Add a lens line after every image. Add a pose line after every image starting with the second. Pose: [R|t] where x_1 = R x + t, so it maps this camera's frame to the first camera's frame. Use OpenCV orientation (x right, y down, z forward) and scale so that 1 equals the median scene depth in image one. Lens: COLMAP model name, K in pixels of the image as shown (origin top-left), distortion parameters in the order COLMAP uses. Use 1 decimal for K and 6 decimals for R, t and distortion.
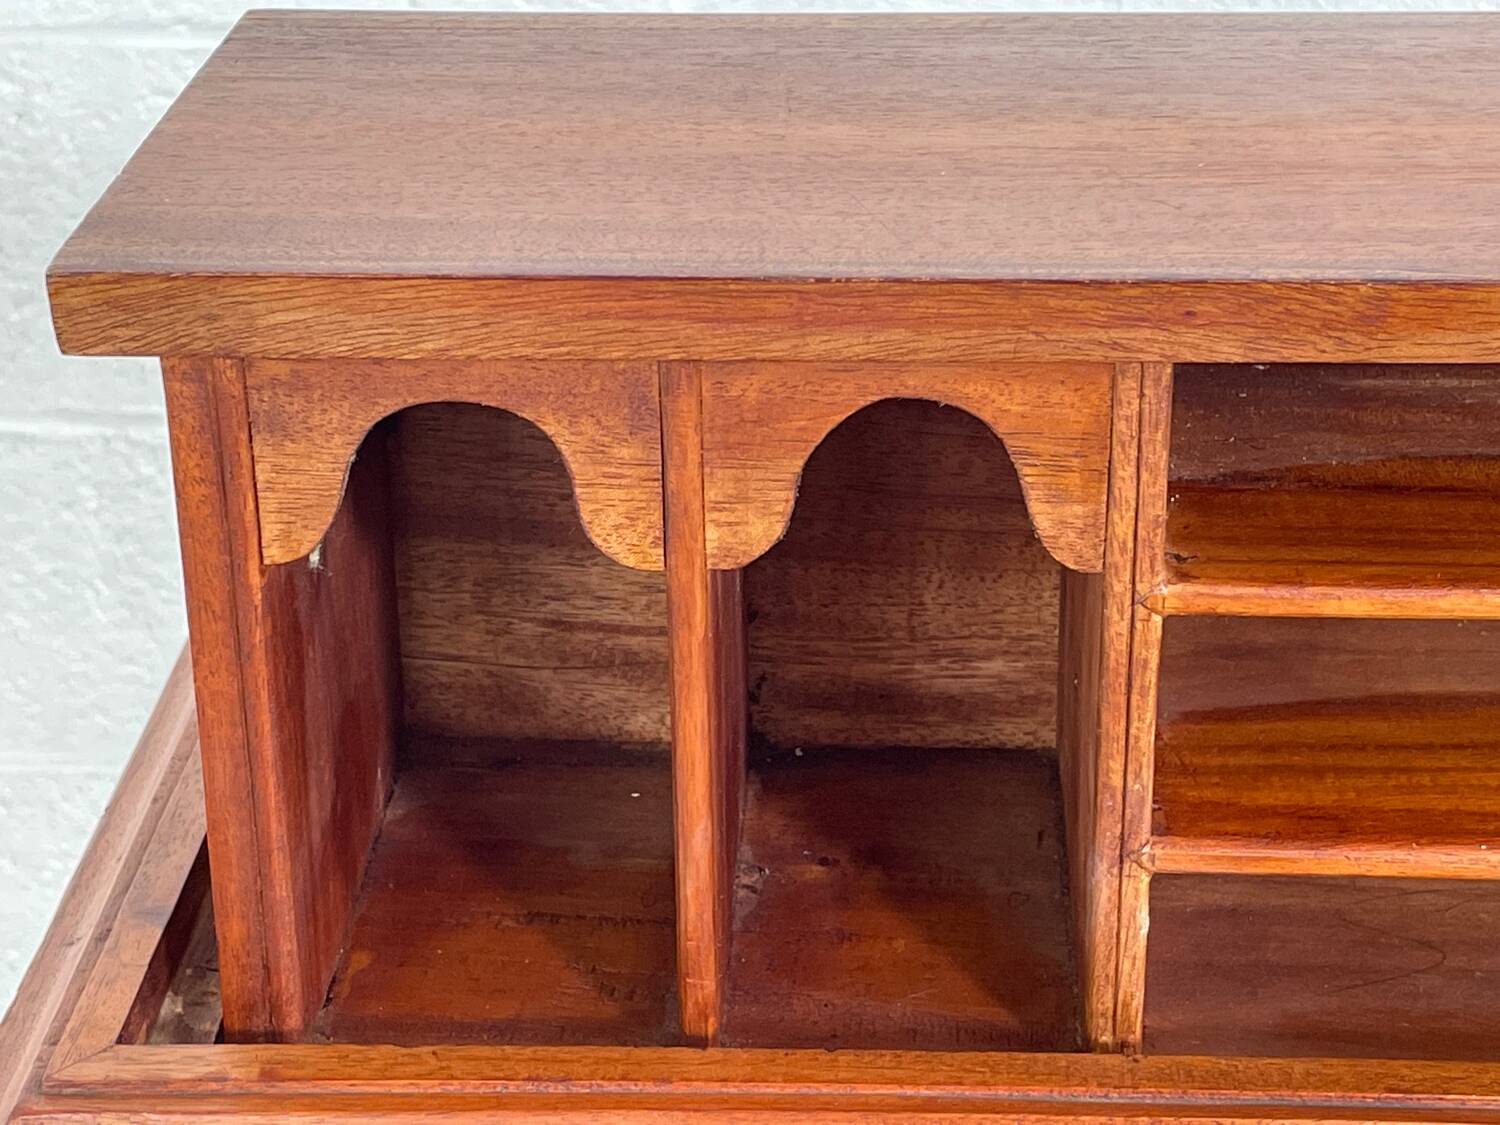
lens RADIAL K [[2986.9, 0, 753.2], [0, 2986.9, 558.1], [0, 0, 1]] dist [0.101470, 0.000000]
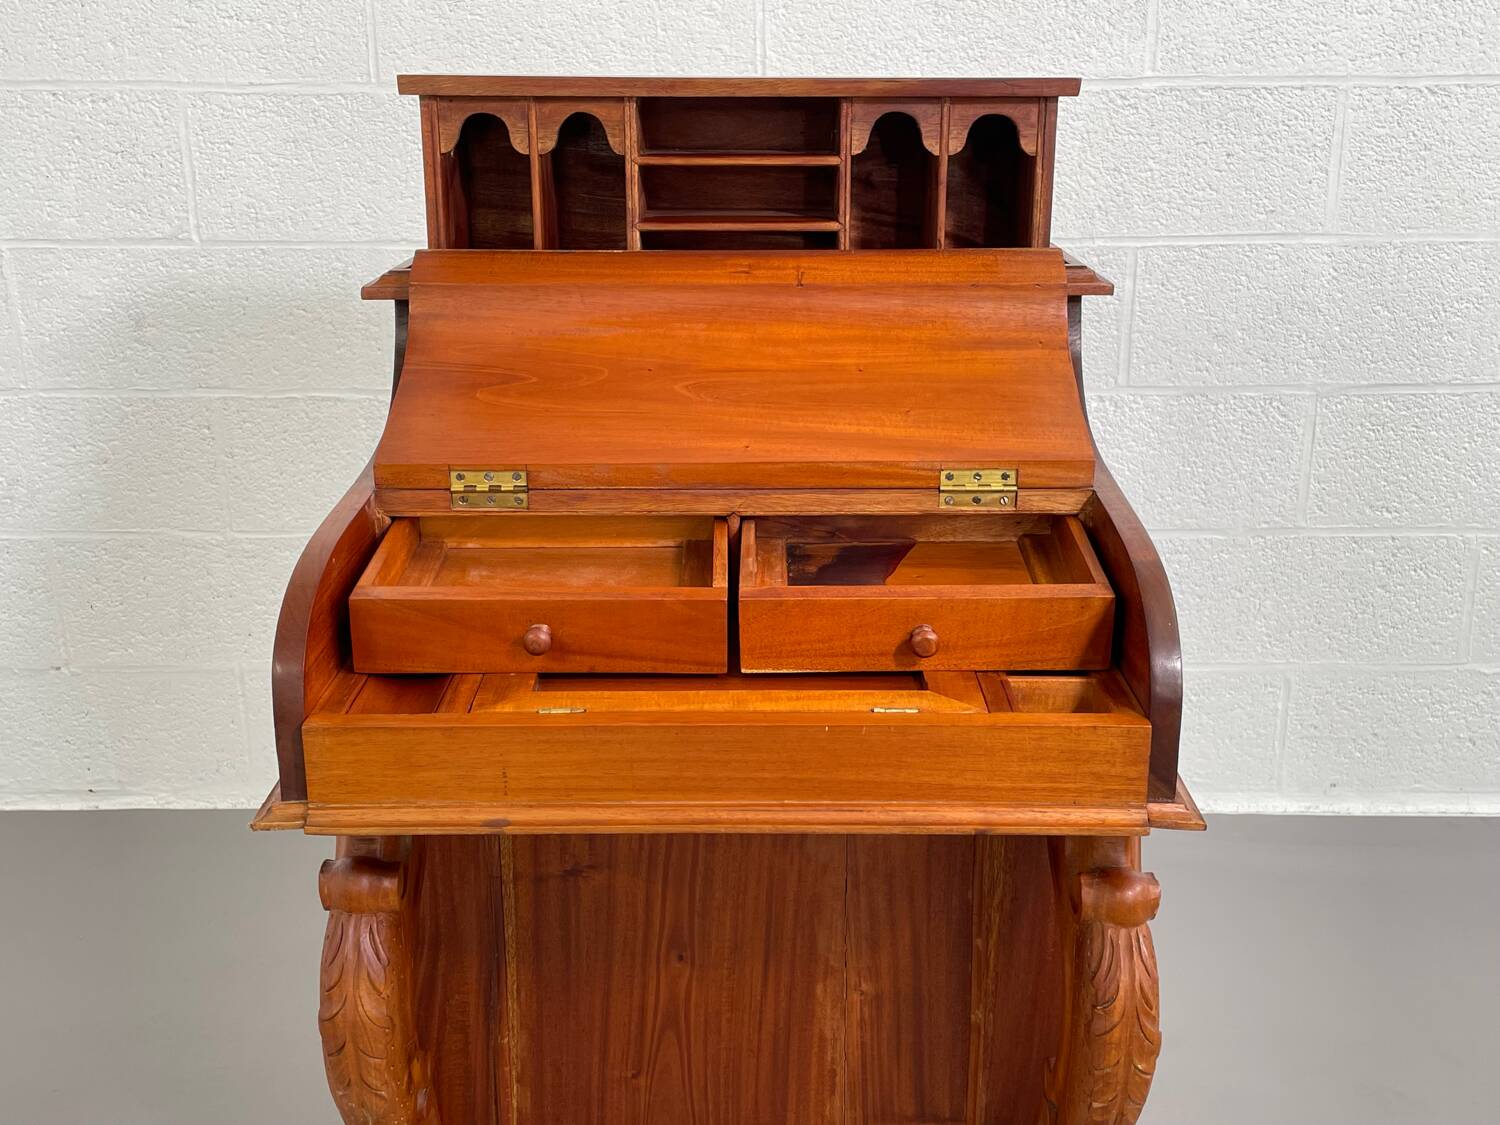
lens RADIAL K [[1632.6, 0, 754.9], [0, 1632.6, 525.4], [0, 0, 1]] dist [0.055303, 0.000000]
pose [[0.999019, -0.002705, 0.044207, 0.068140], [0.009597, 0.987637, -0.156465, 0.323554], [-0.043237, 0.156736, 0.986694, -0.473527]]
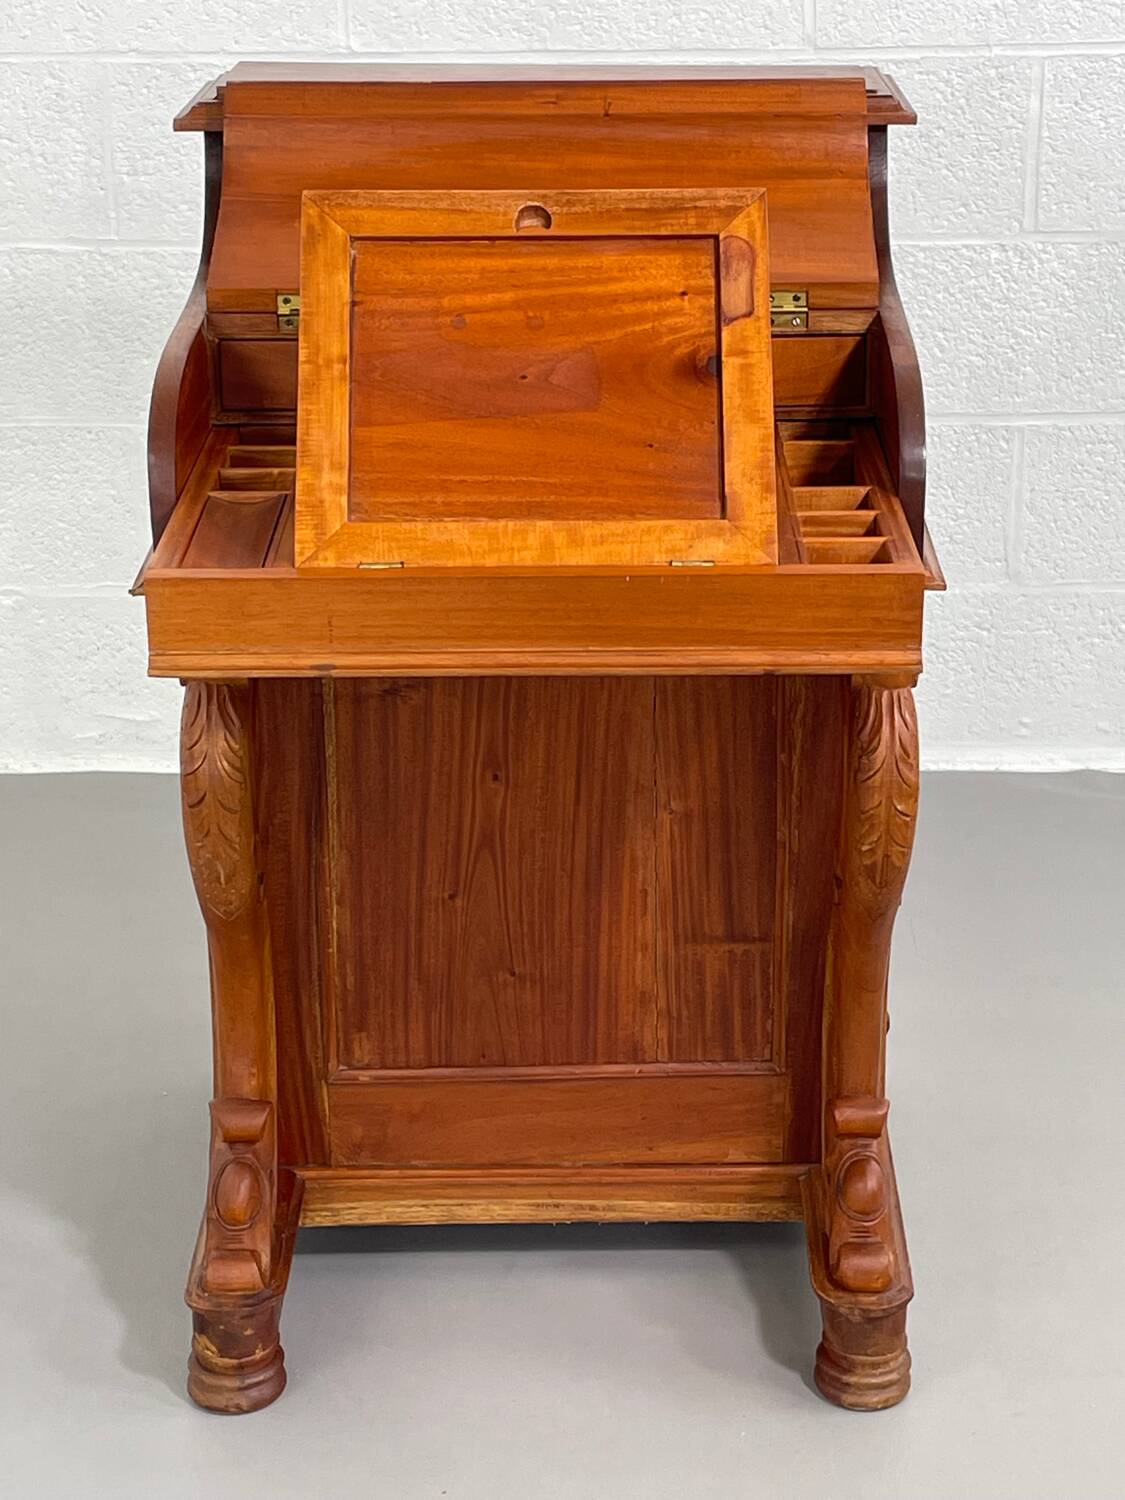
lens RADIAL K [[2986.9, 0, 623.1], [0, 2986.9, 716.2], [0, 0, 1]] dist [0.101470, 0.000000]
pose [[0.998485, -0.011343, 0.053848, 0.048989], [0.016433, 0.995339, -0.095032, 0.533282], [-0.052519, 0.095773, 0.994017, -1.198563]]
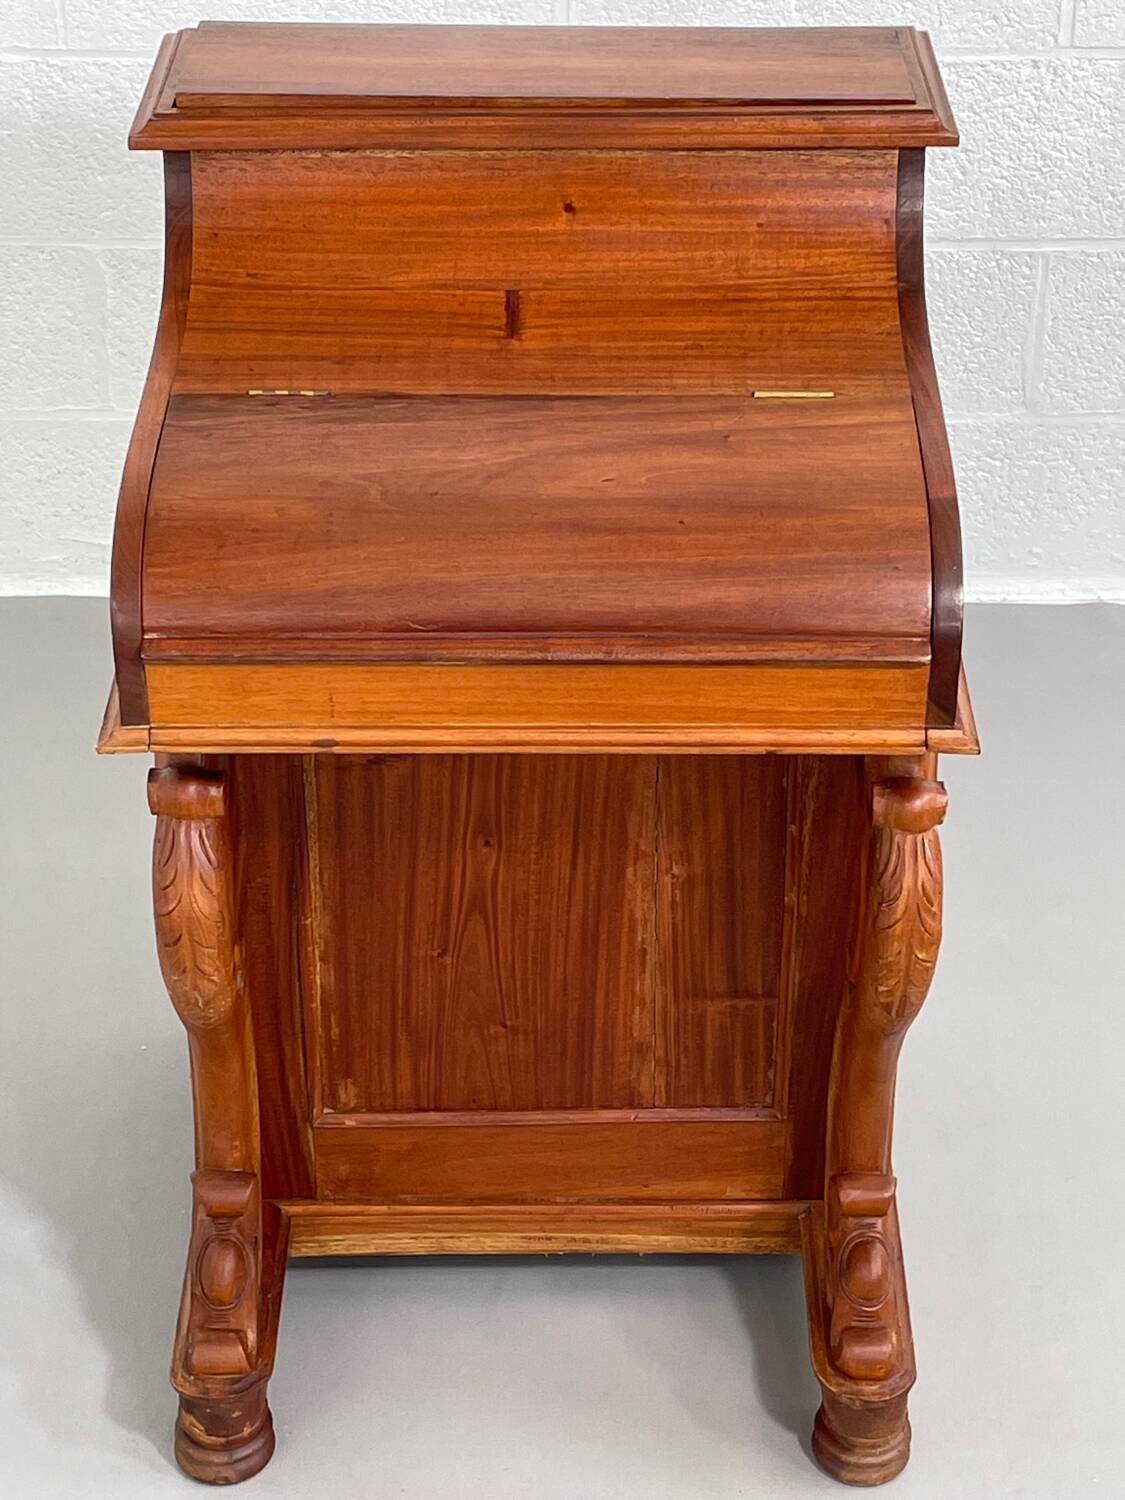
lens RADIAL K [[2986.9, 0, 577.3], [0, 2986.9, 737.2], [0, 0, 1]] dist [0.101470, 0.000000]
pose [[0.998800, -0.015001, 0.046615, 0.042456], [0.009437, 0.993044, 0.117364, 0.181580], [-0.048051, -0.116783, 0.991994, -1.092260]]
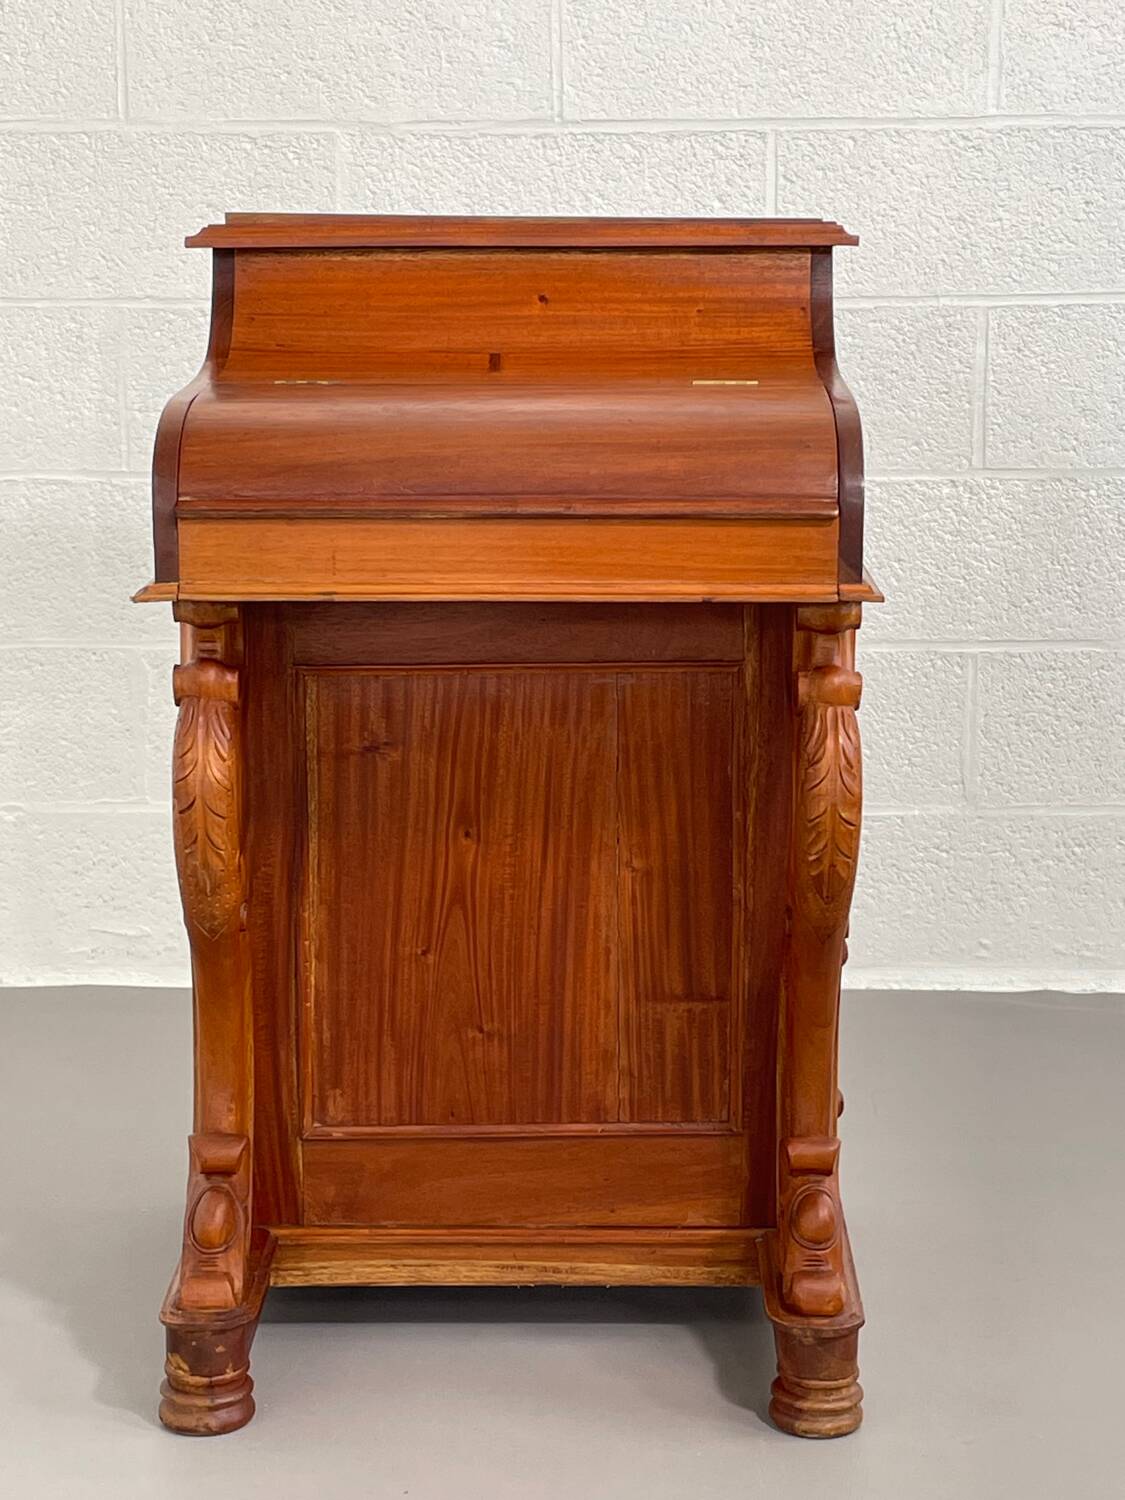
lens RADIAL K [[2986.9, 0, 585.4], [0, 2986.9, 723.8], [0, 0, 1]] dist [0.101470, 0.000000]
pose [[0.998998, 0.004774, 0.044498, 0.057631], [0.007543, 0.962109, -0.272562, 0.817201], [-0.044113, 0.272624, 0.961109, -1.254792]]
